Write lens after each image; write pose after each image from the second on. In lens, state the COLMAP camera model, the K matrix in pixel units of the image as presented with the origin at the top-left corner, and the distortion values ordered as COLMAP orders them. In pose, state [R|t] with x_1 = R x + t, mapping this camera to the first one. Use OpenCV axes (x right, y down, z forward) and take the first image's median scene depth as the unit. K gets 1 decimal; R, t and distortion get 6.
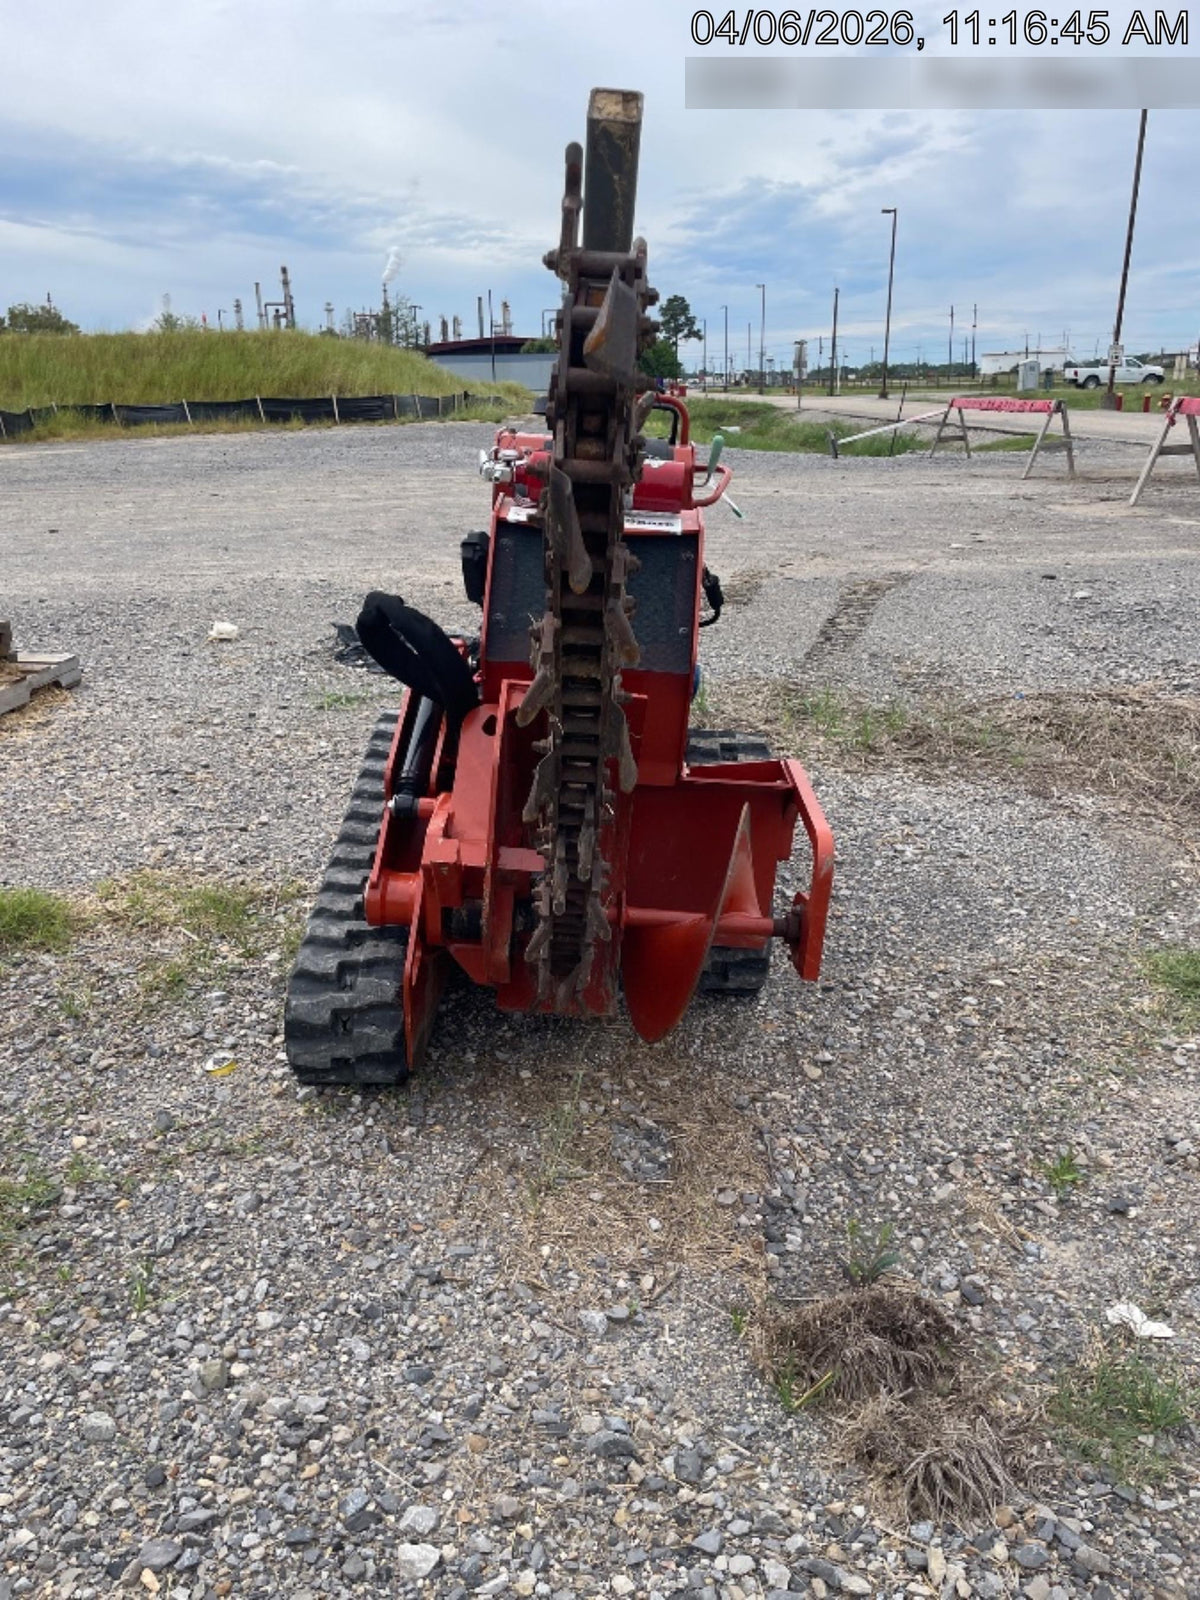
lens RADIAL K [[1192.7, 0, 600.4], [0, 1192.7, 819.7], [0, 0, 1]] dist [0.081880, -0.115911]
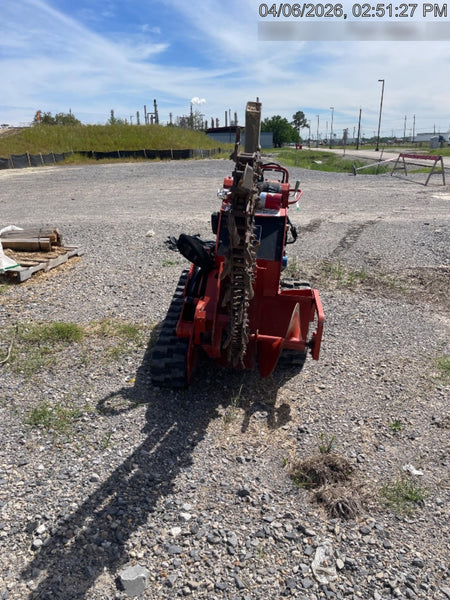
lens RADIAL K [[449.7, 0, 224.6], [0, 449.7, 303.3], [0, 0, 1]] dist [0.081615, -0.117875]
pose [[0.995489, 0.033320, -0.088837, 0.029678], [-0.033991, 0.999404, -0.006042, 0.001102], [0.088583, 0.009034, 0.996028, -0.155683]]
